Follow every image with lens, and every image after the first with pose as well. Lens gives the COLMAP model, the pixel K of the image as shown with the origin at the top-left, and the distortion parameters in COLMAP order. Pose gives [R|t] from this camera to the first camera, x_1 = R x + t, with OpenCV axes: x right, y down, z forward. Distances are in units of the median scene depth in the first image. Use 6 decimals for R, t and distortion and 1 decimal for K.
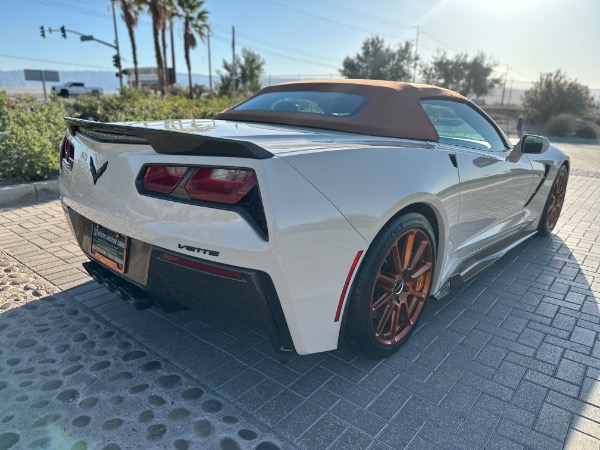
lens RADIAL K [[427.3, 0, 302.1], [0, 427.3, 228.1], [0, 0, 1]] dist [-0.003272, -0.001642]
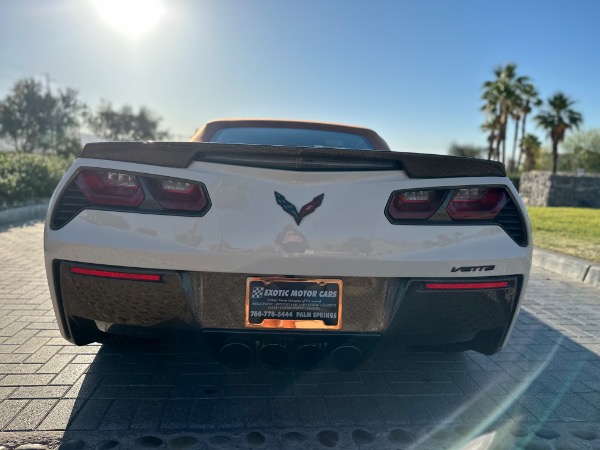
lens RADIAL K [[427.6, 0, 301.1], [0, 427.6, 224.0], [0, 0, 1]] dist [-0.003199, -0.003981]
pose [[0.713005, -0.097872, 0.694295, -0.067090], [0.183060, 0.981850, -0.049586, -0.004262], [-0.676841, 0.162453, 0.717980, 0.028801]]
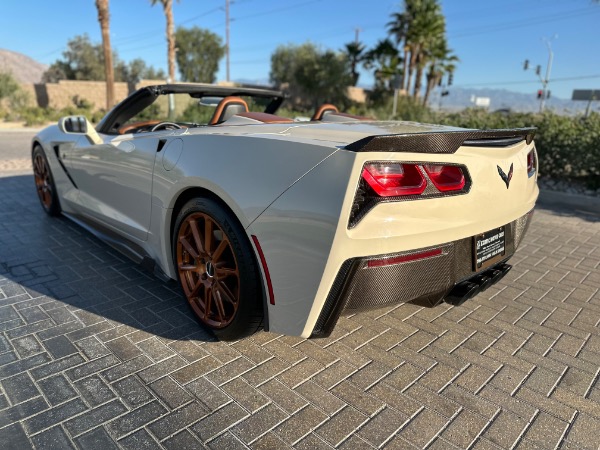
lens RADIAL K [[425.2, 0, 285.1], [0, 425.2, 221.6], [0, 0, 1]] dist [0.004683, -0.006794]
pose [[0.108891, -0.299671, 0.947808, -0.102528], [0.261107, 0.928620, 0.263607, -0.029343], [-0.959148, 0.218775, 0.179365, 0.089140]]
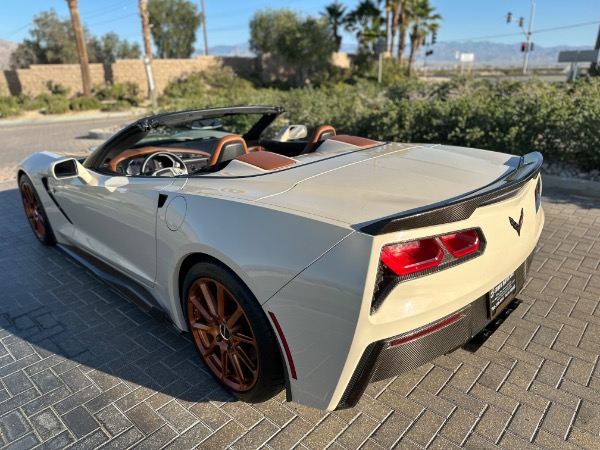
lens RADIAL K [[427.8, 0, 290.9], [0, 427.8, 217.9], [0, 0, 1]] dist [-0.004886, 0.001349]
pose [[0.053292, -0.369263, 0.927796, -0.096628], [0.314621, 0.888004, 0.335354, -0.044110], [-0.947720, 0.274032, 0.163502, 0.088630]]
